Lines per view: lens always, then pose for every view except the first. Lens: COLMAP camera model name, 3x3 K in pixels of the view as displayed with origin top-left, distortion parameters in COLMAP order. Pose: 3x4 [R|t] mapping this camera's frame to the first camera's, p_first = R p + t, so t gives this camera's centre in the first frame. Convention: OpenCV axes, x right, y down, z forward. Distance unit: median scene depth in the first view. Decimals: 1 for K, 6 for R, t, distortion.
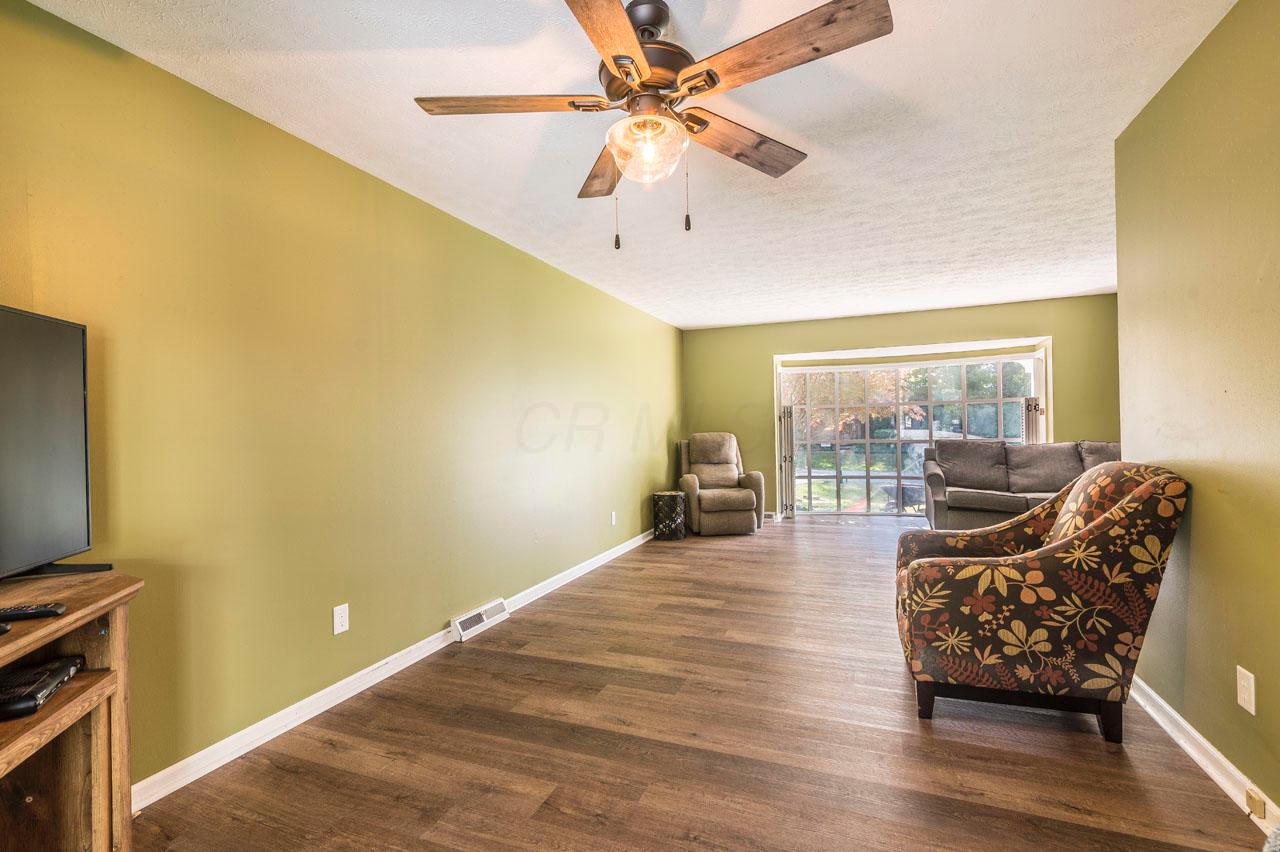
lens RADIAL K [[591.8, 0, 630.4], [0, 591.8, 428.5], [0, 0, 1]] dist [0.020546, 0.000219]
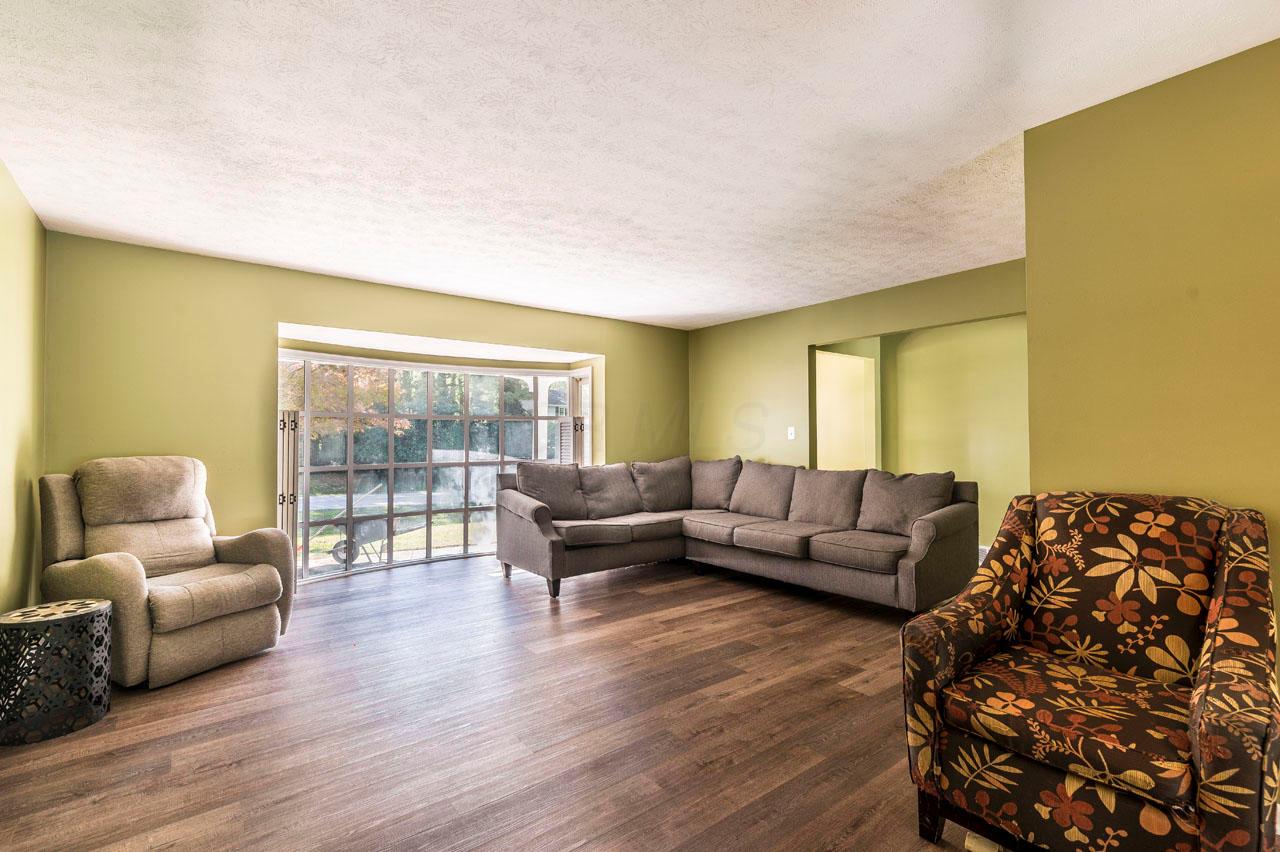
lens RADIAL K [[591.8, 0, 648.6], [0, 591.8, 424.5], [0, 0, 1]] dist [0.020546, 0.000219]
pose [[0.505439, 0.035230, 0.862143, -0.088784], [-0.003985, 0.999251, -0.038496, -0.002871], [-0.862853, 0.016021, 0.505201, 0.440267]]
